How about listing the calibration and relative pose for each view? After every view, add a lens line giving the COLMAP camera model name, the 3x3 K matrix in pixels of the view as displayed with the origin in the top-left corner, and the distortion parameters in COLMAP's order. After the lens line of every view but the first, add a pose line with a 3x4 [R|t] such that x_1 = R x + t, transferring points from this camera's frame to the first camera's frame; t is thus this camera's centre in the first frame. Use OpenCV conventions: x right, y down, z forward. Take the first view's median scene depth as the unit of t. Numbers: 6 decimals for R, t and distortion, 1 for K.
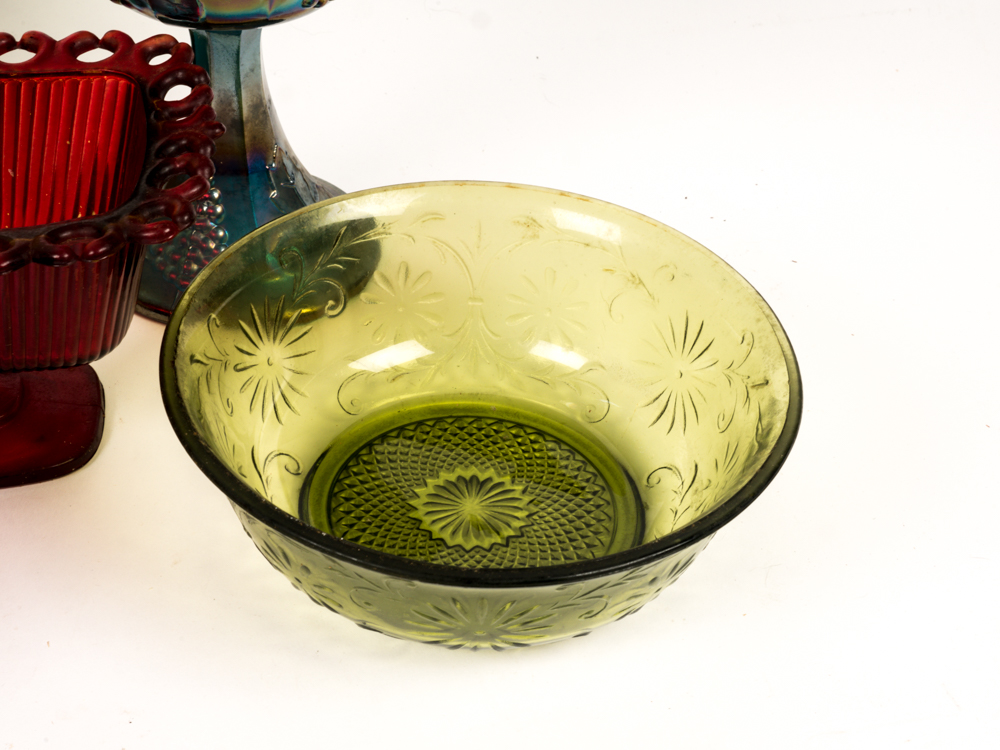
lens RADIAL K [[1995.6, 0, 497.9], [0, 1995.6, 376.8], [0, 0, 1]] dist [0.114304, 0.000000]
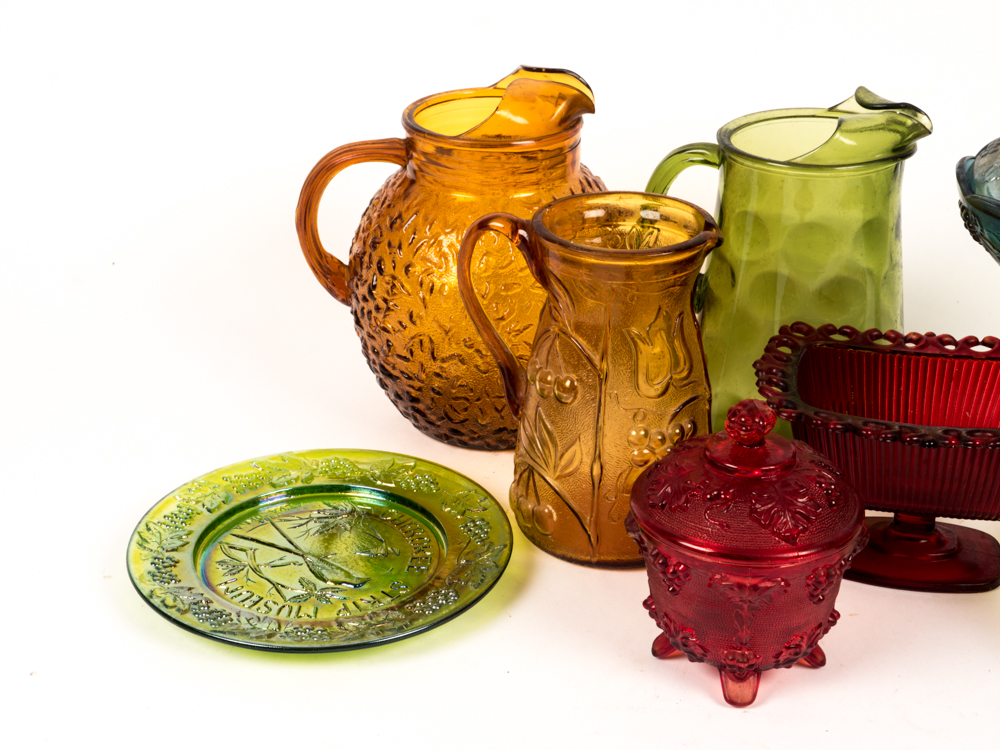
lens RADIAL K [[1779.2, 0, 497.6], [0, 1779.2, 374.4], [0, 0, 1]] dist [0.051501, 0.000000]
pose [[0.947047, 0.079111, -0.311197, -0.148488], [-0.148082, 0.967563, -0.204679, 0.235699], [0.284910, 0.239923, 0.928043, -0.537737]]
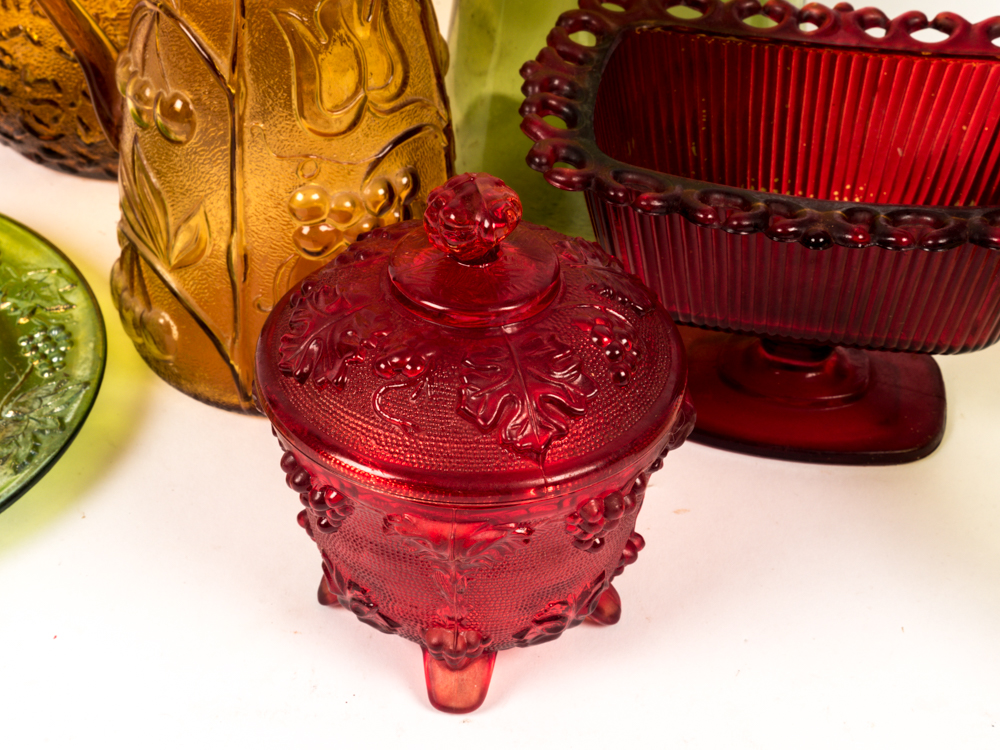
lens RADIAL K [[1995.6, 0, 497.4], [0, 1995.6, 374.4], [0, 0, 1]] dist [0.114304, 0.000000]
pose [[0.957569, 0.146616, -0.248122, -0.168582], [-0.148881, 0.988807, 0.009717, 0.026434], [0.246769, 0.027636, 0.968680, -0.003418]]
